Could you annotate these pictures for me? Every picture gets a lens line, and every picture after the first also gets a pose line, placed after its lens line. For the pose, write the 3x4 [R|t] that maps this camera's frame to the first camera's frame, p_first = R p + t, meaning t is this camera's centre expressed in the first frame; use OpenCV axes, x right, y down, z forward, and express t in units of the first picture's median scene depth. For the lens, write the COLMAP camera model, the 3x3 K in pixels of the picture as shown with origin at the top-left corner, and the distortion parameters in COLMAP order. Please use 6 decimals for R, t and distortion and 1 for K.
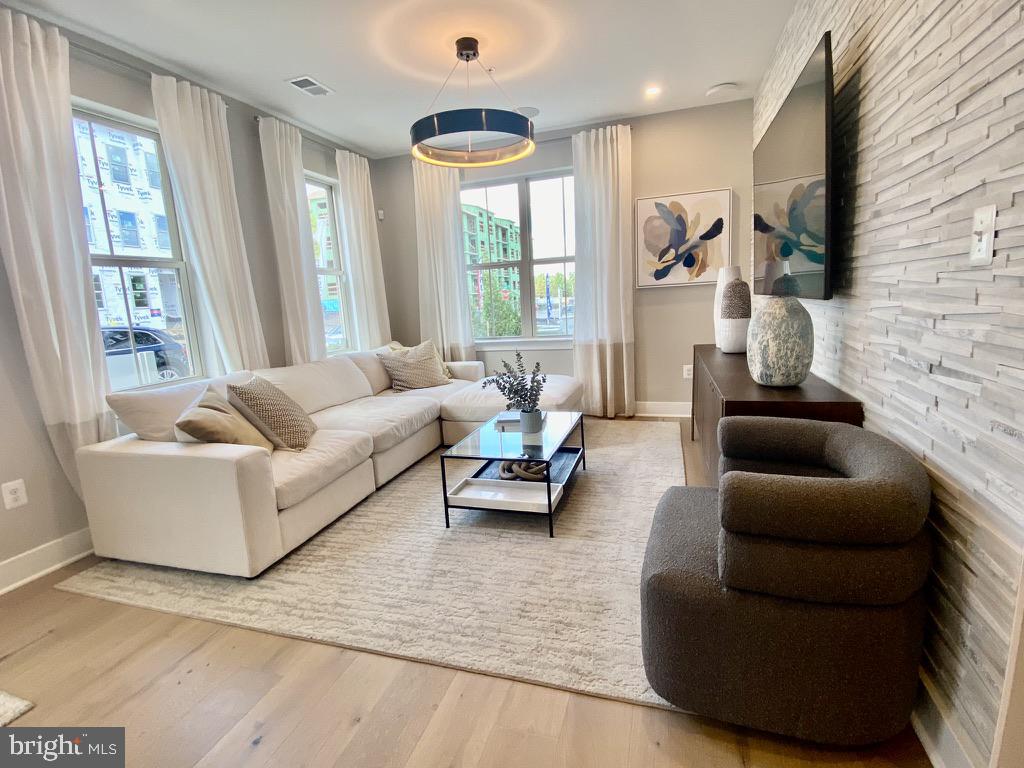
lens RADIAL K [[492.3, 0, 512.0], [0, 492.3, 384.0], [0, 0, 1]] dist [0.000271, -0.000381]
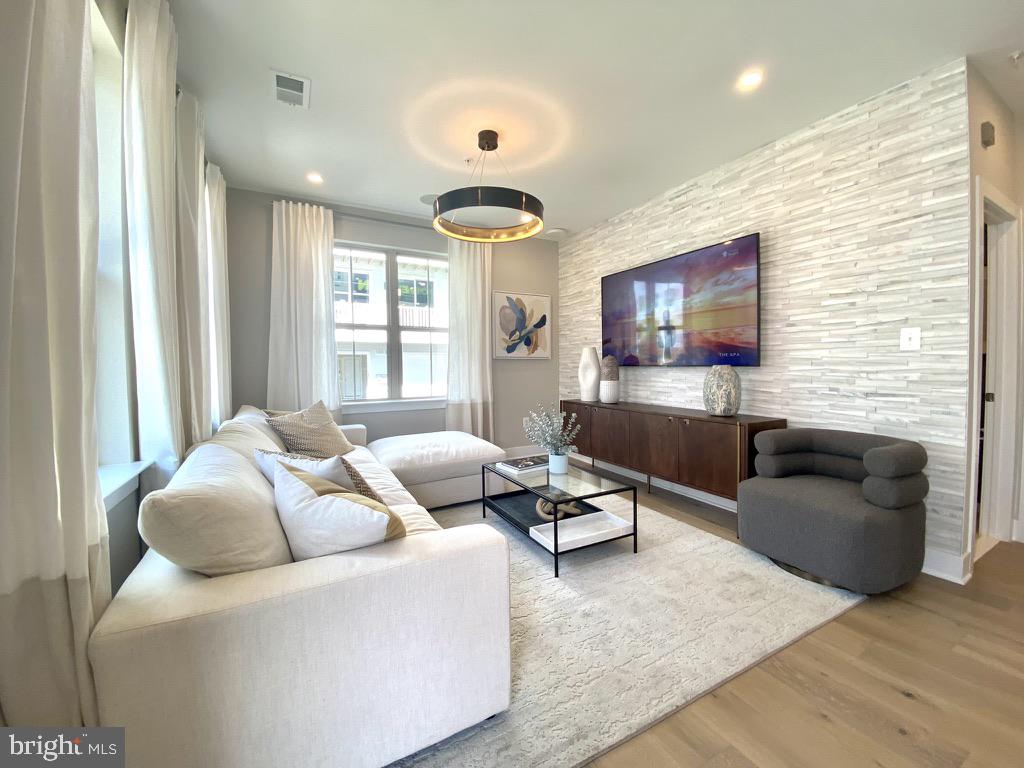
lens RADIAL K [[409.5, 0, 512.0], [0, 409.5, 384.0], [0, 0, 1]] dist [0.000572, 0.000040]
pose [[0.677700, 0.022446, 0.734996, -0.512370], [0.092765, 0.988939, -0.115735, -0.003721], [-0.729463, 0.146615, 0.668122, 0.284578]]
